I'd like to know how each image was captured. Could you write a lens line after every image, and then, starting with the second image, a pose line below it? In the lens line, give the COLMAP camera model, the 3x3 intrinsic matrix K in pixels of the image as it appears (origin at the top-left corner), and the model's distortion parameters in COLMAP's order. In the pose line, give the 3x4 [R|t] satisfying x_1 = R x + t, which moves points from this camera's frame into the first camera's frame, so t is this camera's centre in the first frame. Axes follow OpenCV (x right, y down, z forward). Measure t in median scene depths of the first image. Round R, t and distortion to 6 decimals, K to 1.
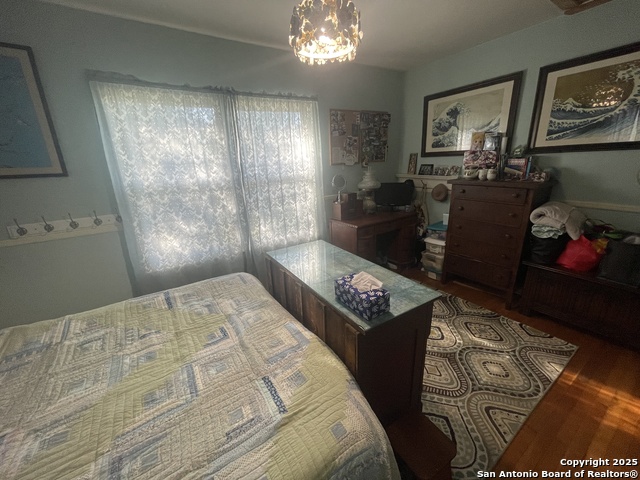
lens RADIAL K [[258.8, 0, 319.7], [0, 258.8, 236.8], [0, 0, 1]] dist [0.000224, 0.000536]
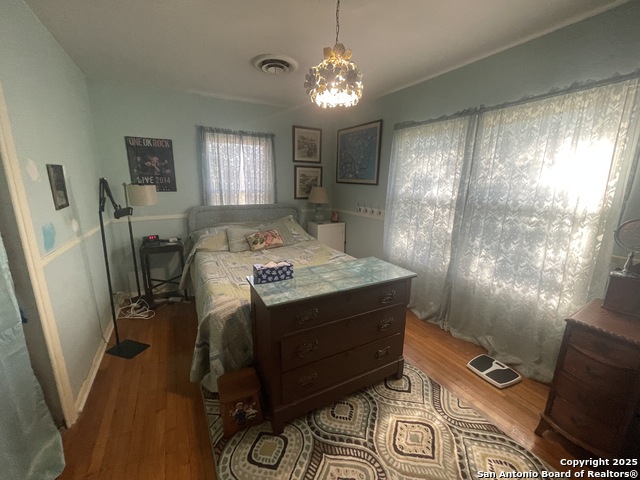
lens RADIAL K [[258.8, 0, 319.1], [0, 258.8, 237.6], [0, 0, 1]] dist [0.000224, 0.000536]
pose [[-0.062782, 0.250242, -0.966146, 0.756104], [-0.299750, 0.918634, 0.257414, -0.204117], [0.951950, 0.305763, 0.017336, 0.582369]]
